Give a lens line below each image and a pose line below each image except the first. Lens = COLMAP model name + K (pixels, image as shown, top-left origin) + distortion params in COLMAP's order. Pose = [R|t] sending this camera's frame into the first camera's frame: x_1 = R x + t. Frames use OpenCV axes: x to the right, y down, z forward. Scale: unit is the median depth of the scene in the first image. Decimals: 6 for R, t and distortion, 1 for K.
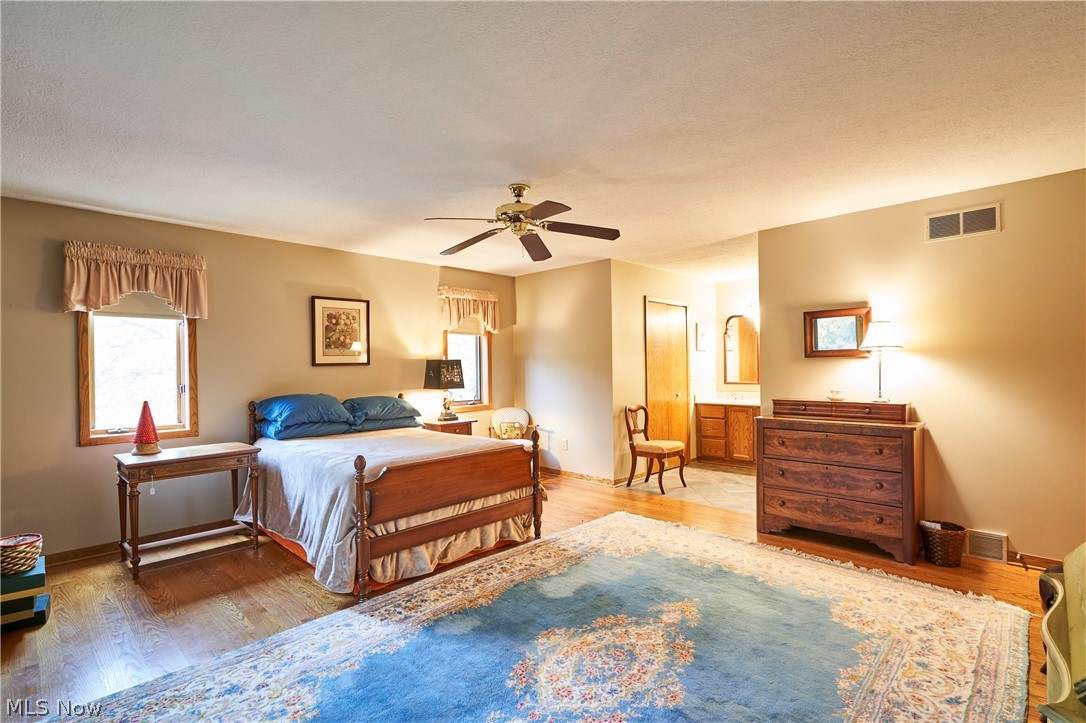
lens RADIAL K [[504.5, 0, 545.6], [0, 504.5, 363.5], [0, 0, 1]] dist [-0.001990, -0.000234]
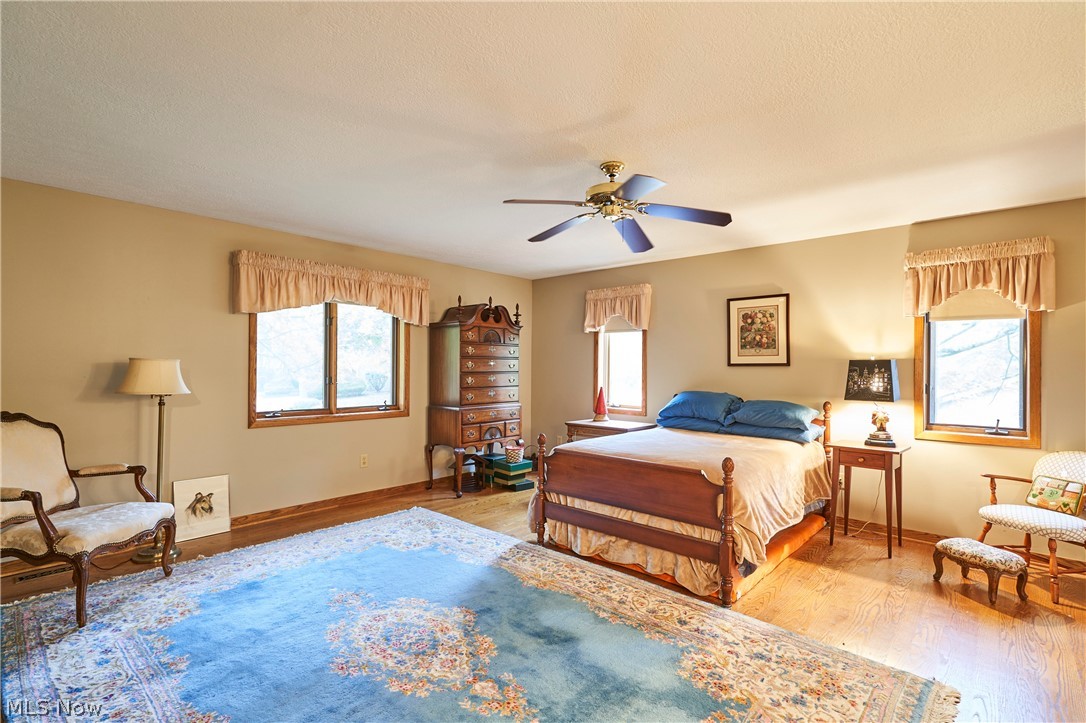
lens RADIAL K [[504.5, 0, 545.9], [0, 504.5, 360.2], [0, 0, 1]] dist [-0.001990, -0.000234]
pose [[0.038785, 0.001094, -0.999247, 0.662775], [-0.006368, 0.999979, 0.000847, -0.006325], [0.999227, 0.006330, 0.038791, 0.677295]]
